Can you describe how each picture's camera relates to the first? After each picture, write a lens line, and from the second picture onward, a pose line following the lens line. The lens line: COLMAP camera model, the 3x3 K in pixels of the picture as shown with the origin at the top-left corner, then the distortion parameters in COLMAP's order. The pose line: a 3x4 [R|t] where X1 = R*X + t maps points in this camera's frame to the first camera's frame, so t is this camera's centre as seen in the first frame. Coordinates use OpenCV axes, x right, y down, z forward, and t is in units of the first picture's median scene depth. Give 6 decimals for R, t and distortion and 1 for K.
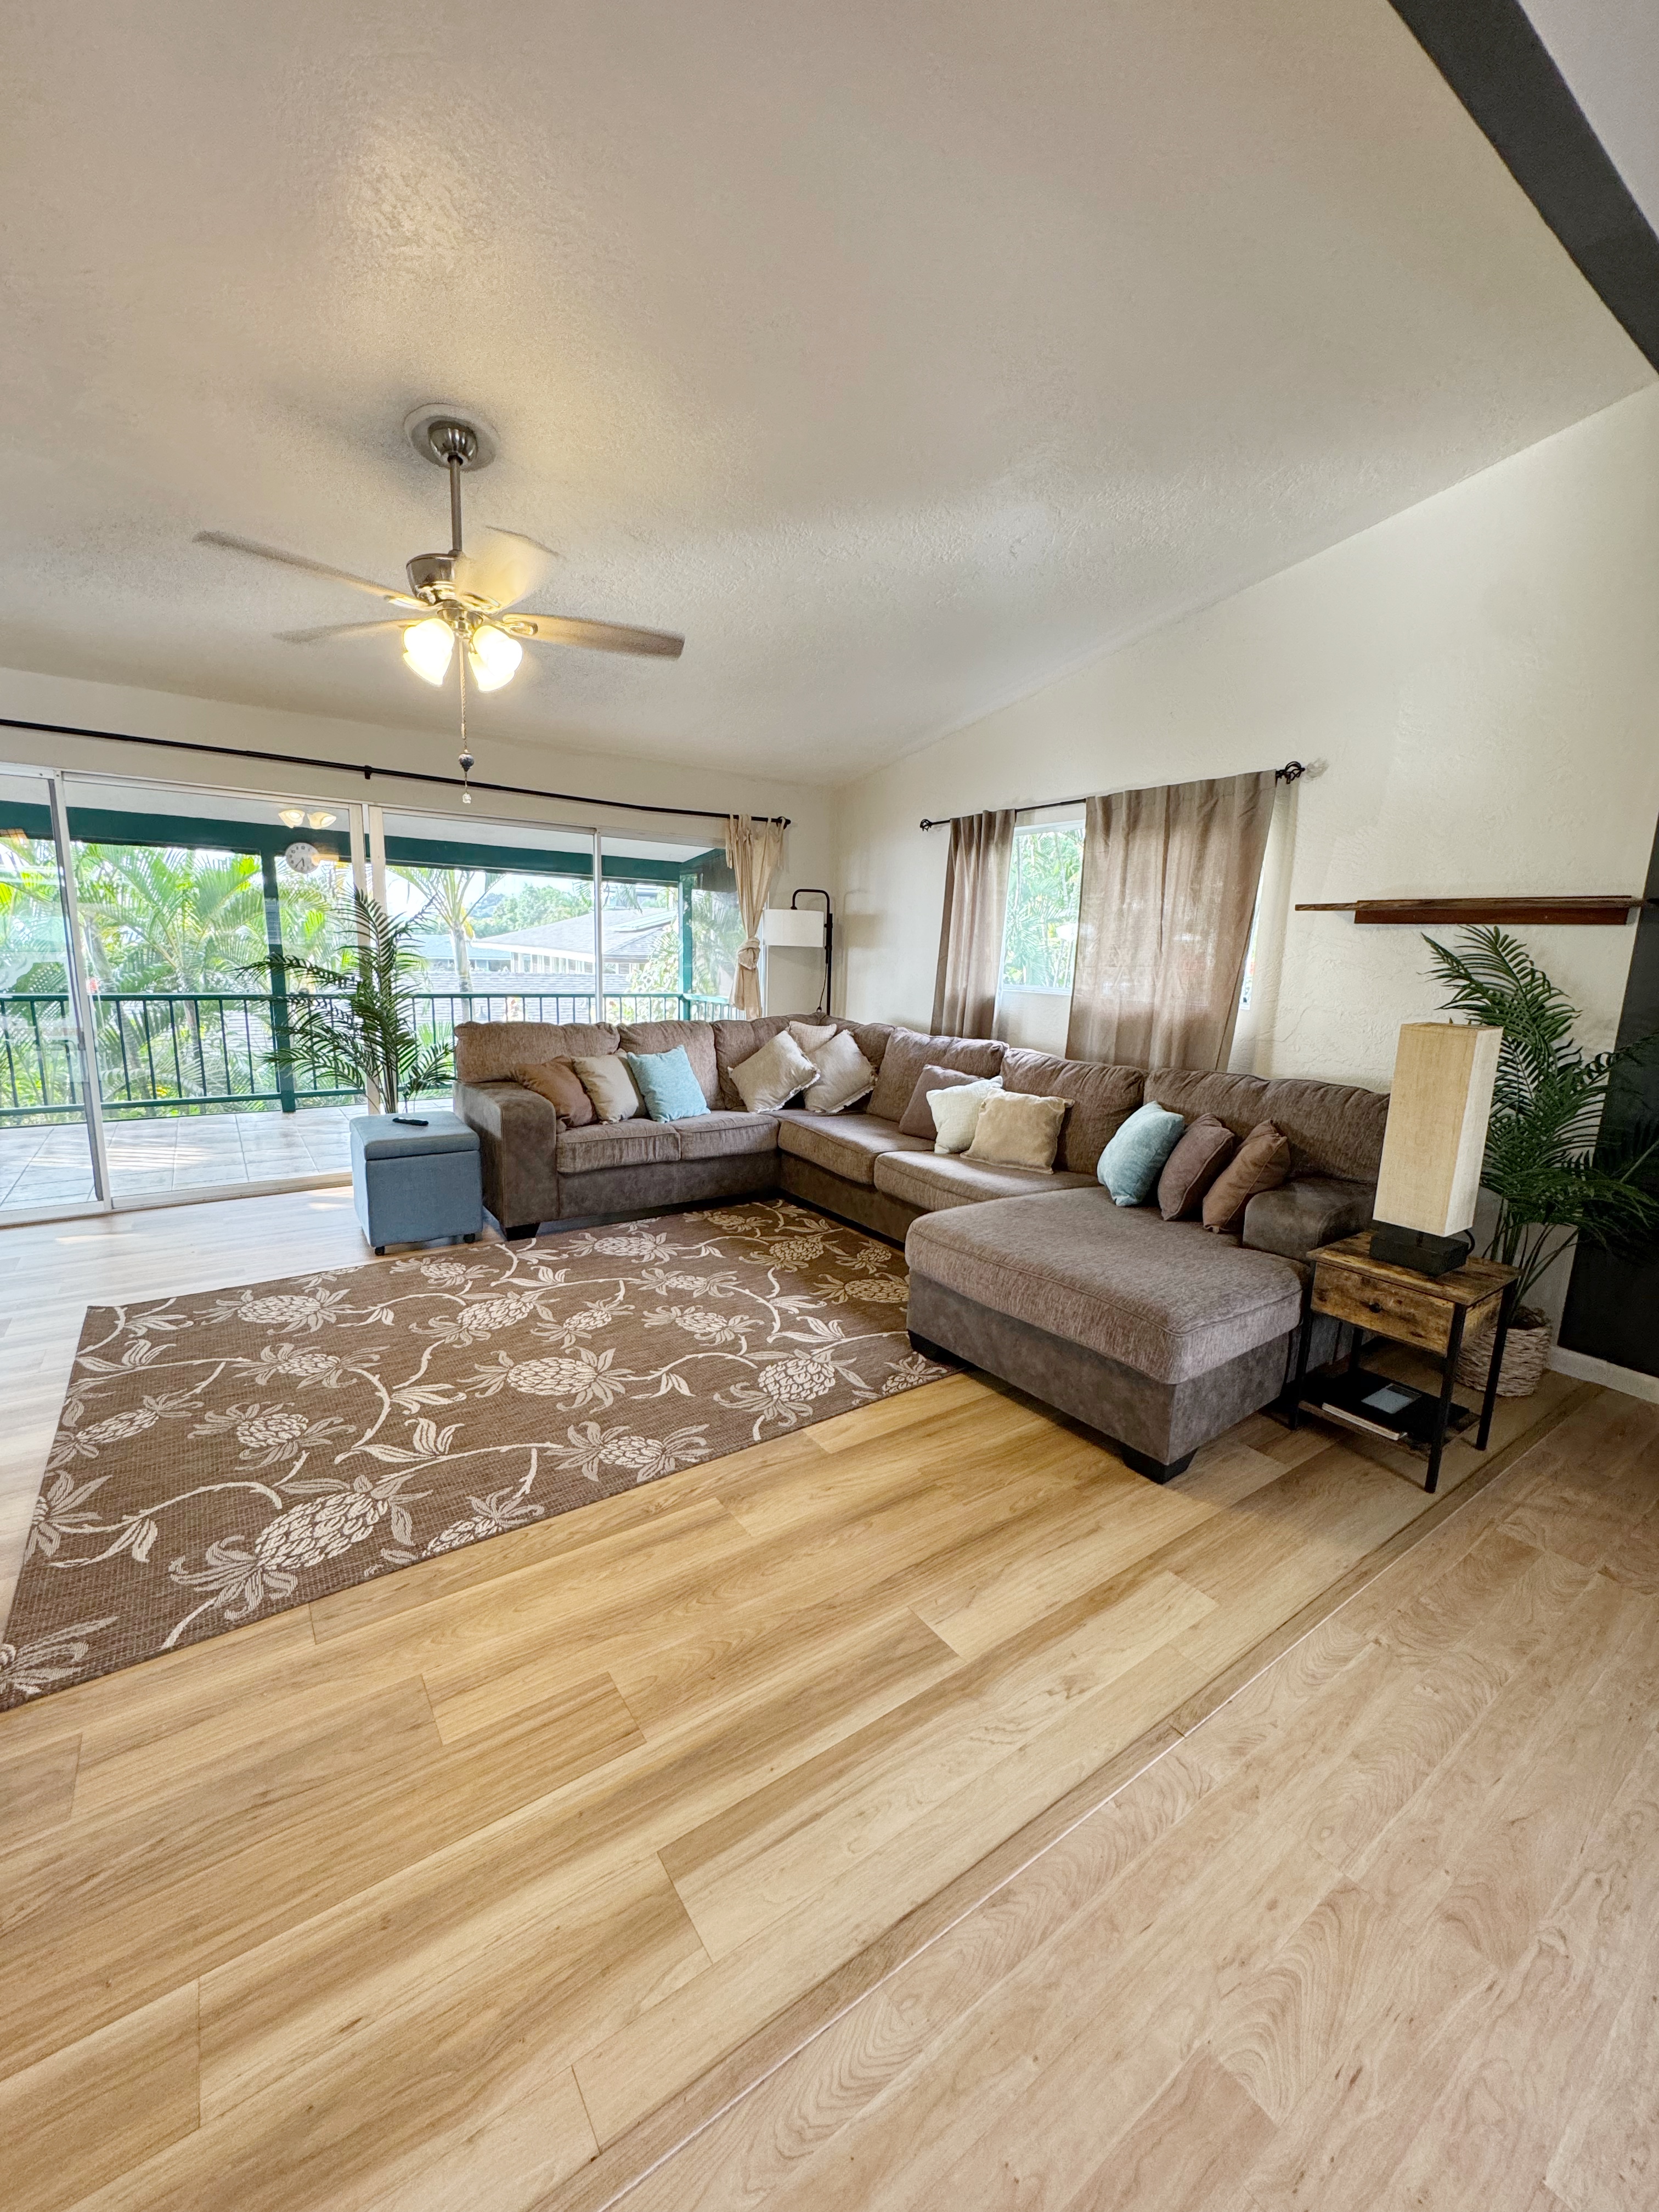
lens RADIAL K [[882.6, 0, 831.6], [0, 882.6, 1106.5], [0, 0, 1]] dist [-0.002348, 0.000145]
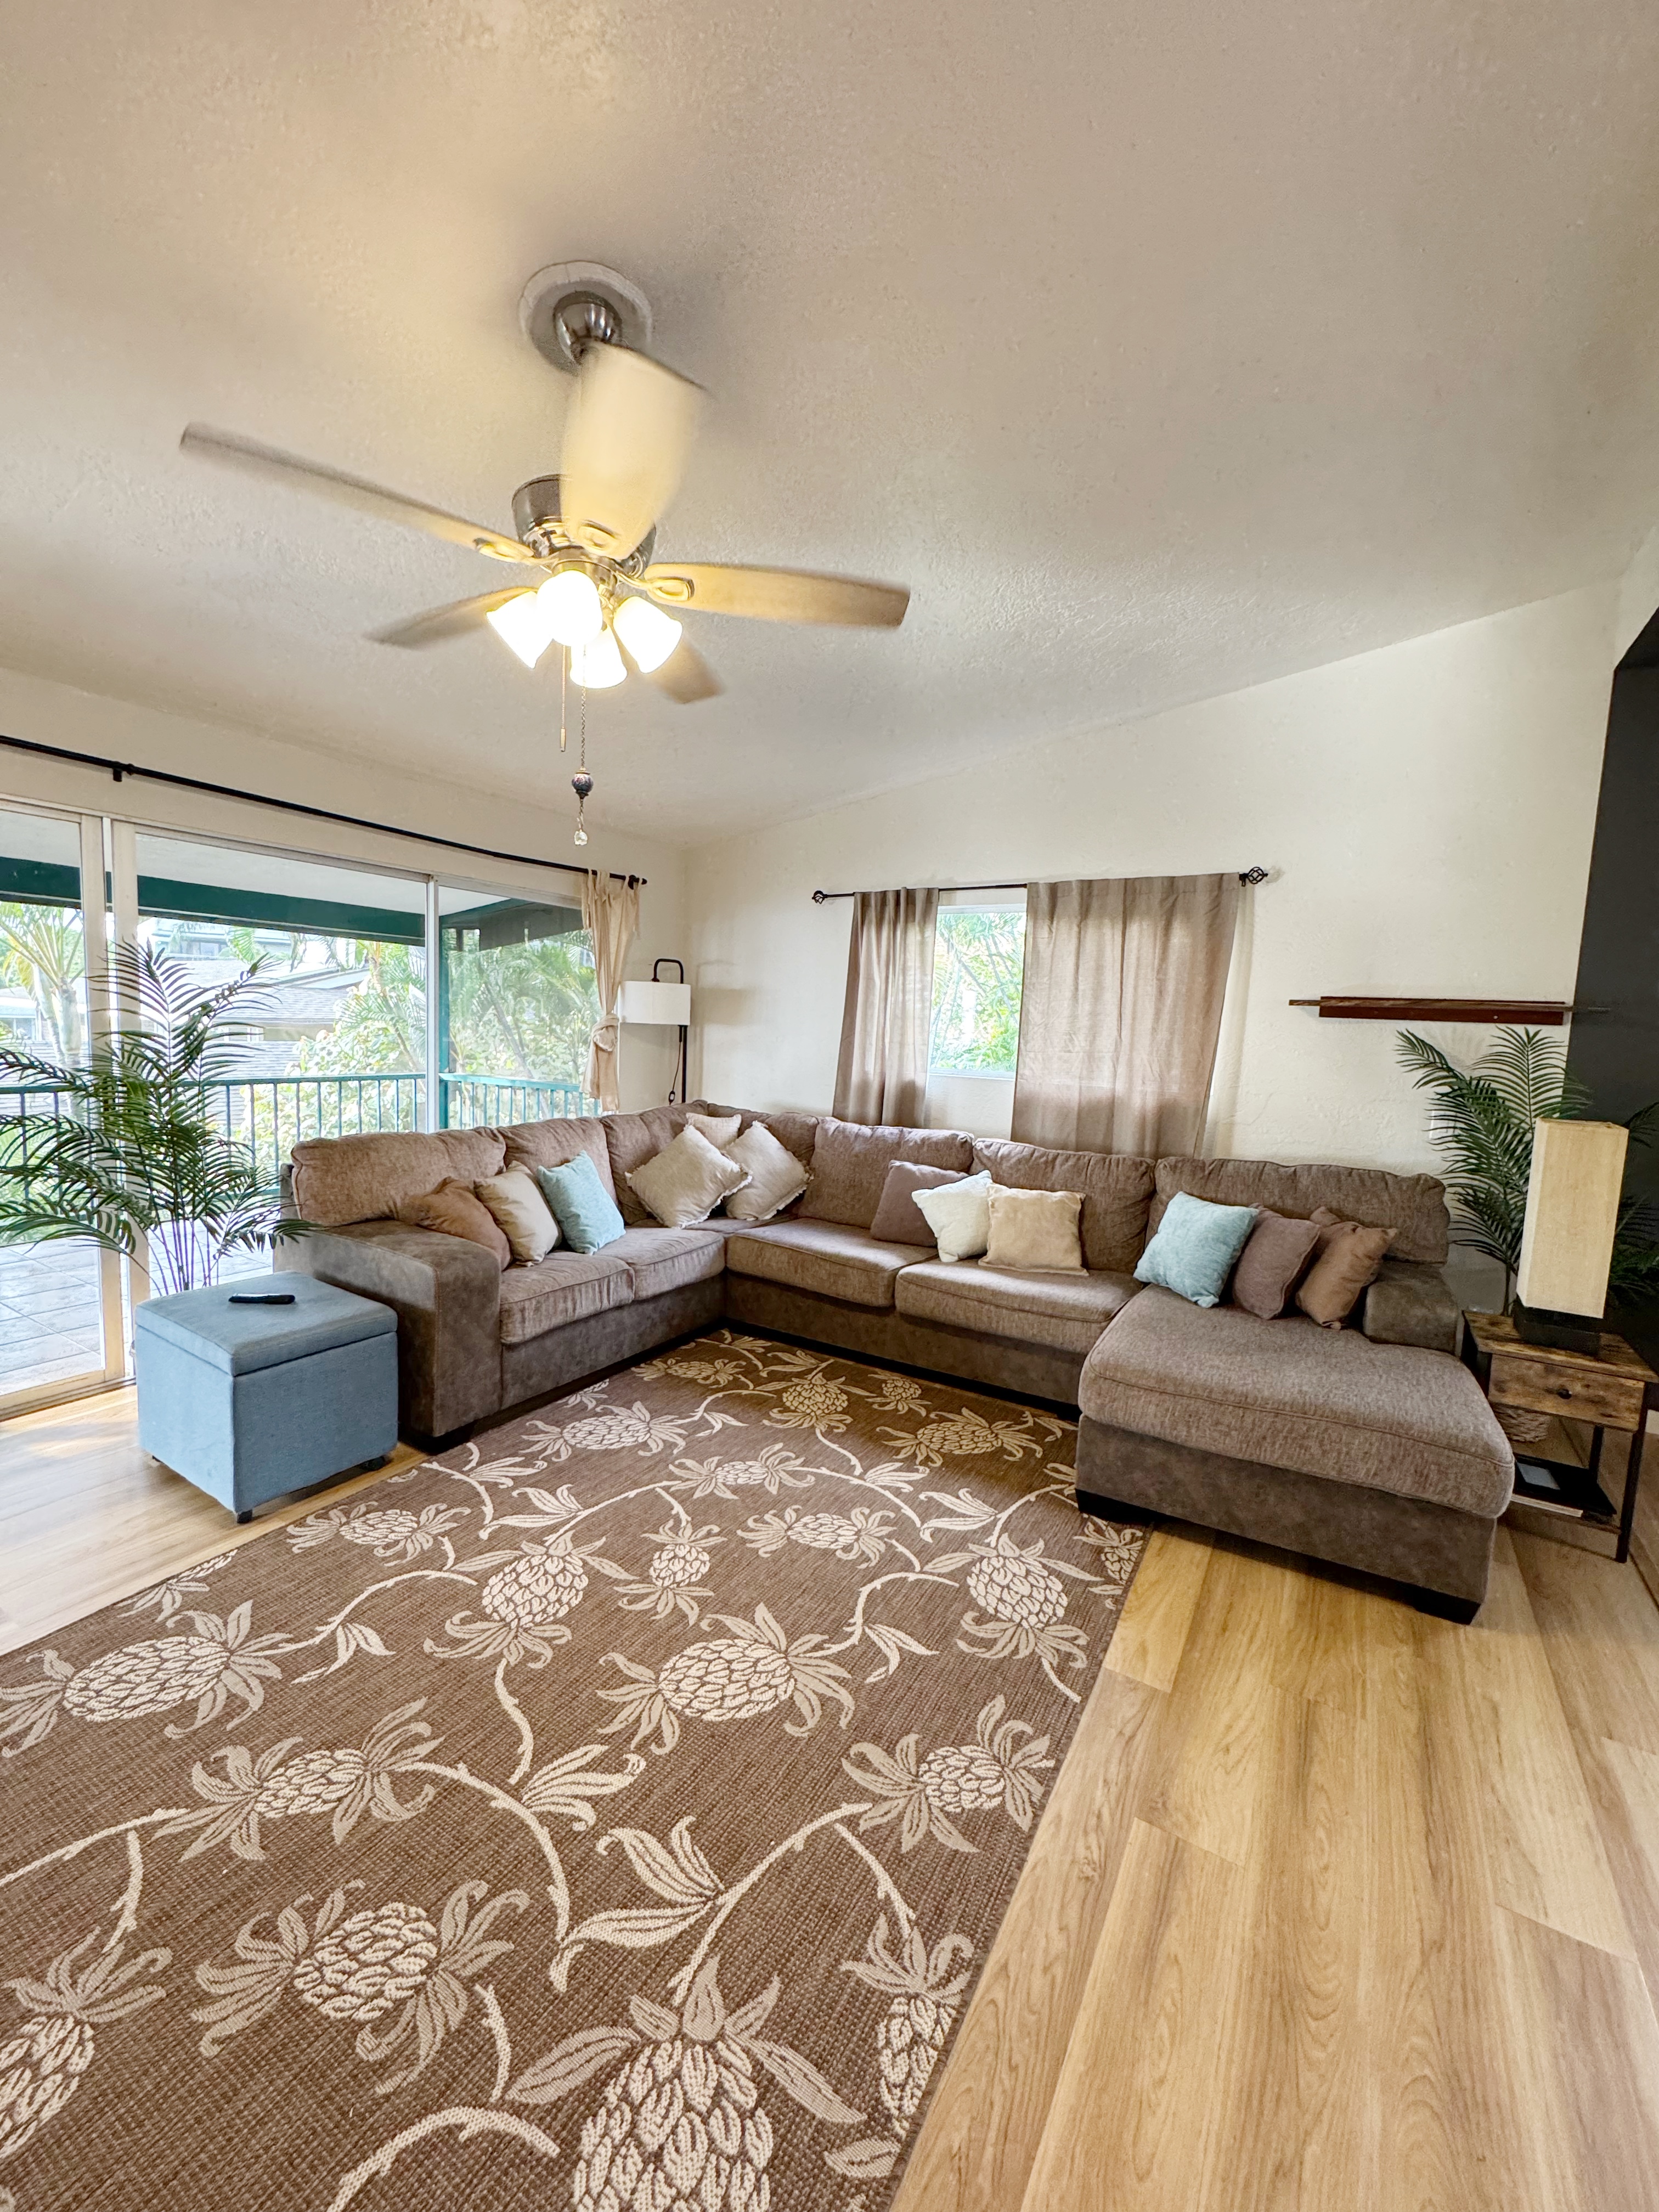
lens RADIAL K [[882.6, 0, 831.9], [0, 882.6, 1107.4], [0, 0, 1]] dist [-0.002348, 0.000145]
pose [[0.913718, -0.034994, 0.404839, -0.439477], [0.061108, 0.996788, -0.051759, -0.082107], [-0.401727, 0.072032, 0.912922, 0.272941]]
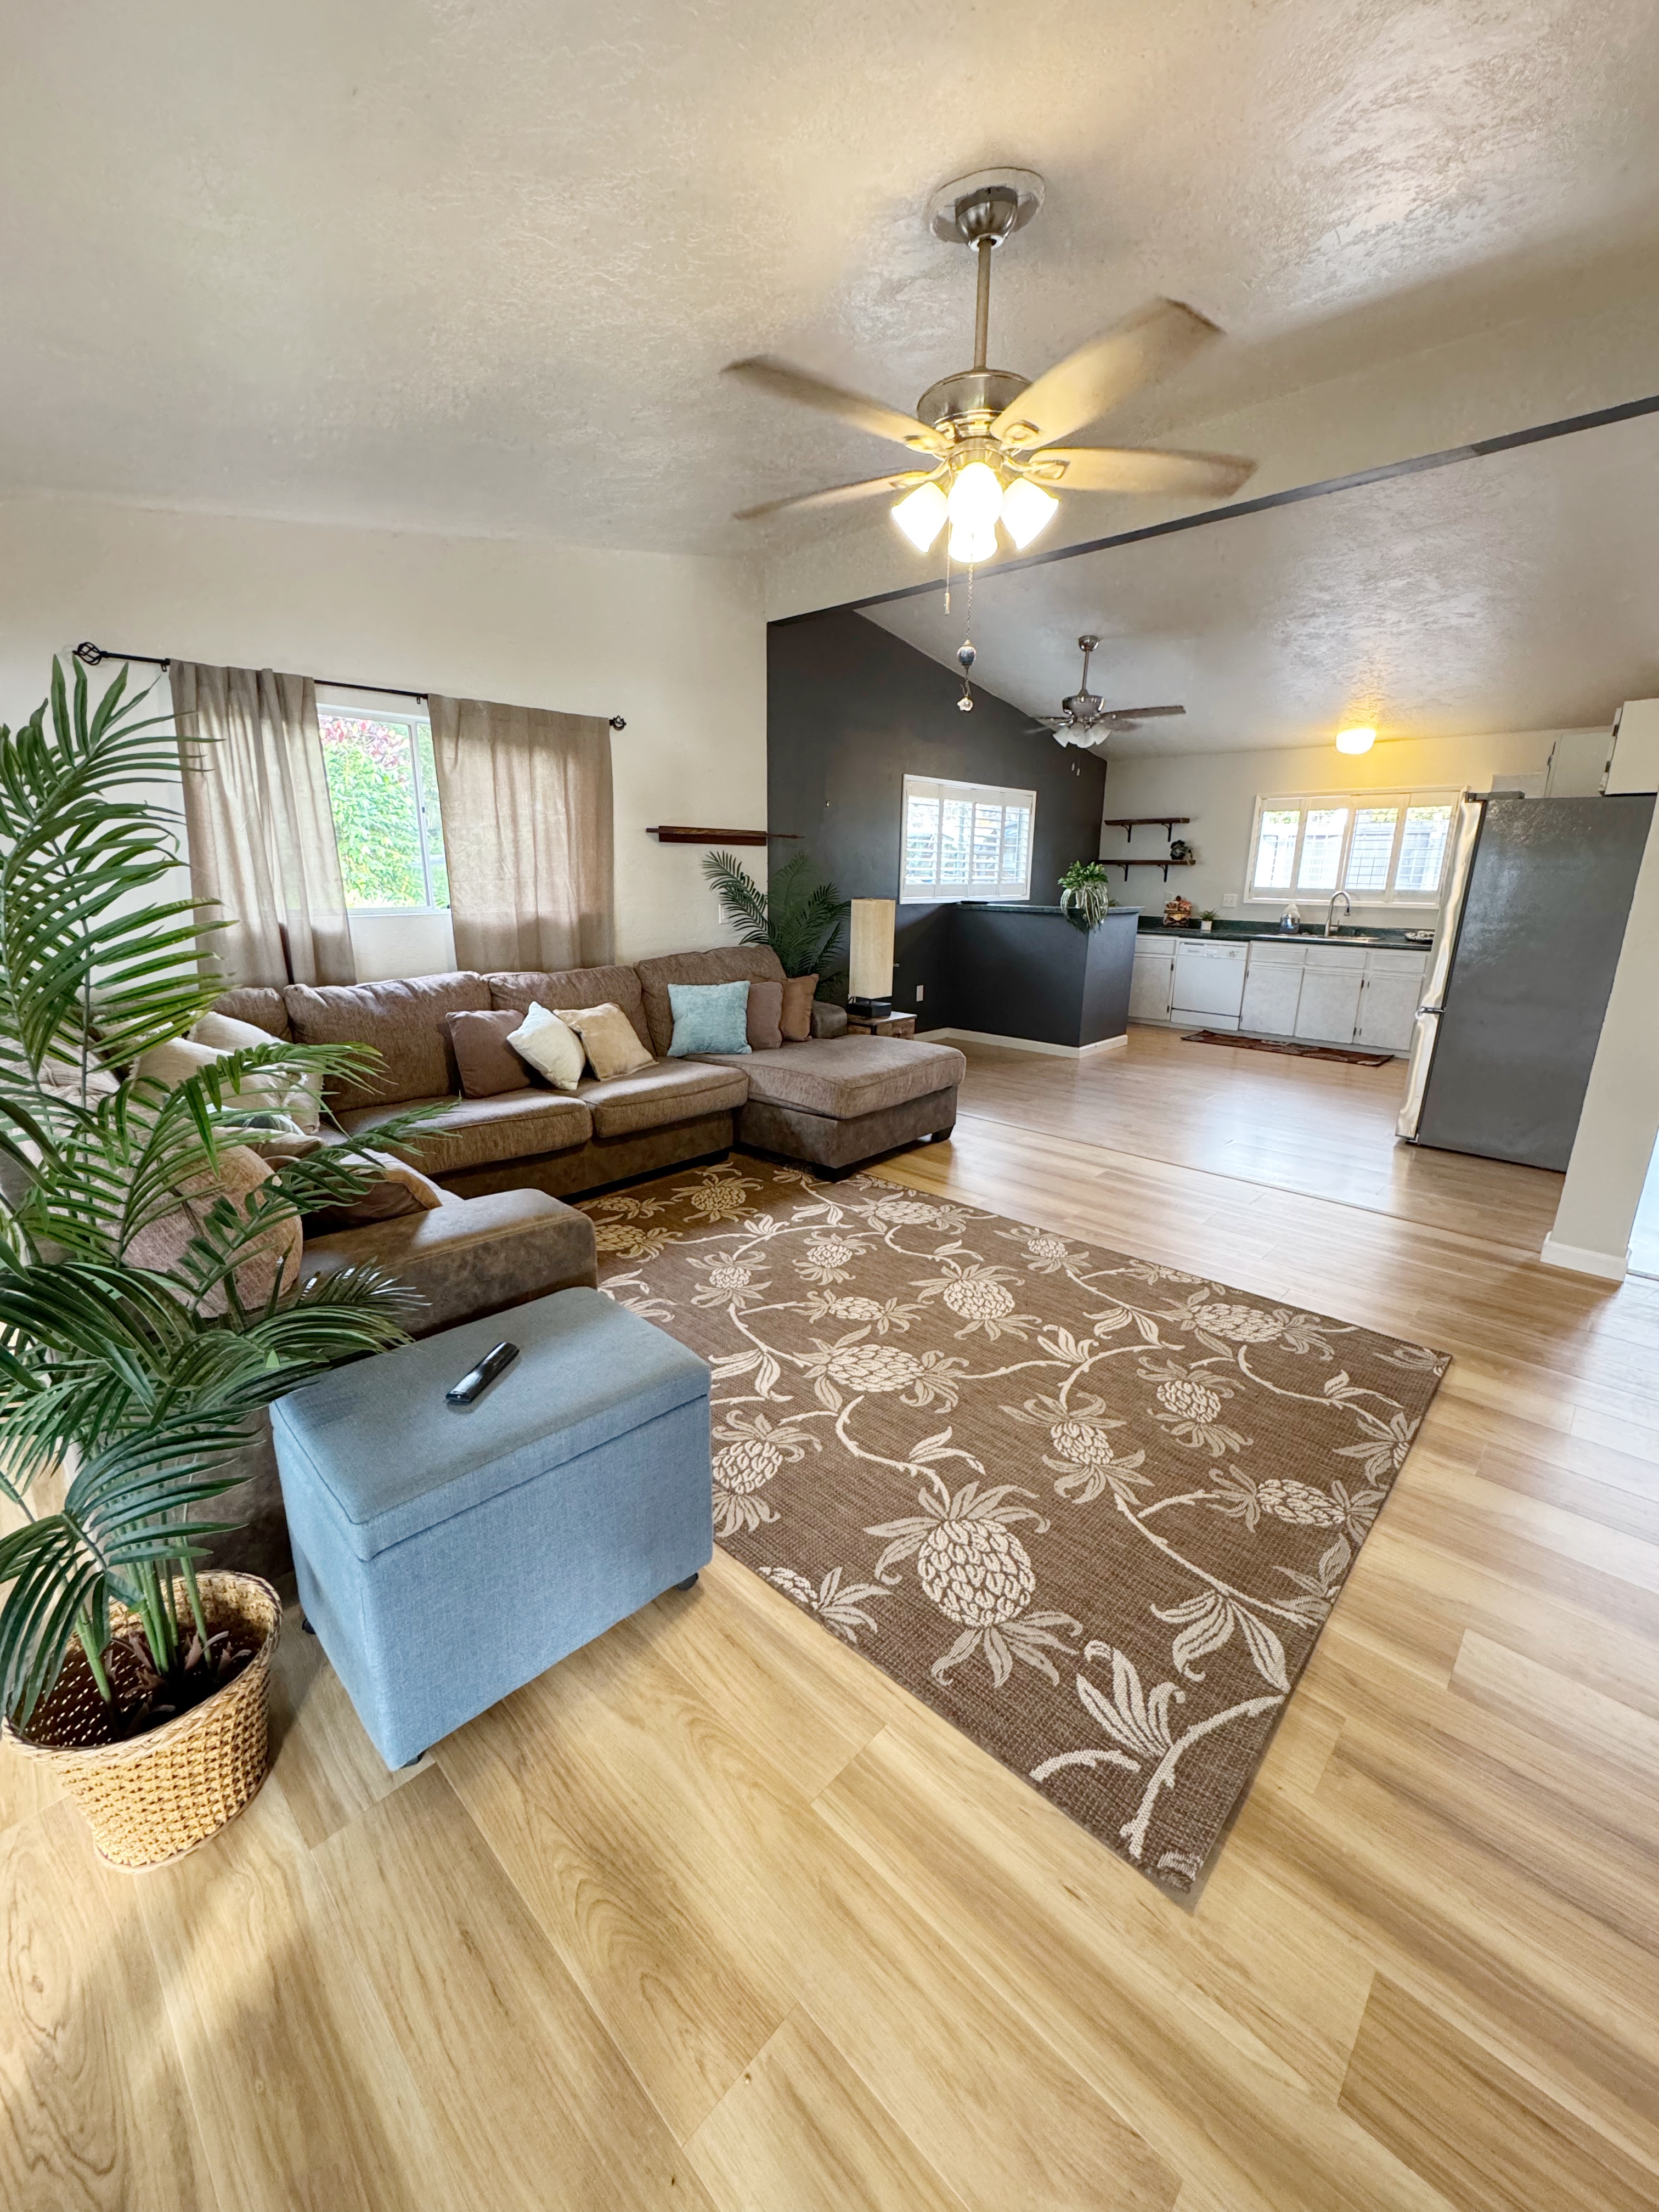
lens RADIAL K [[882.6, 0, 836.0], [0, 882.6, 1105.3], [0, 0, 1]] dist [-0.002348, 0.000145]
pose [[-0.200533, -0.288097, 0.936369, -1.051847], [0.157994, 0.933763, 0.321131, -0.241719], [-0.966863, 0.212338, -0.141732, 1.104545]]
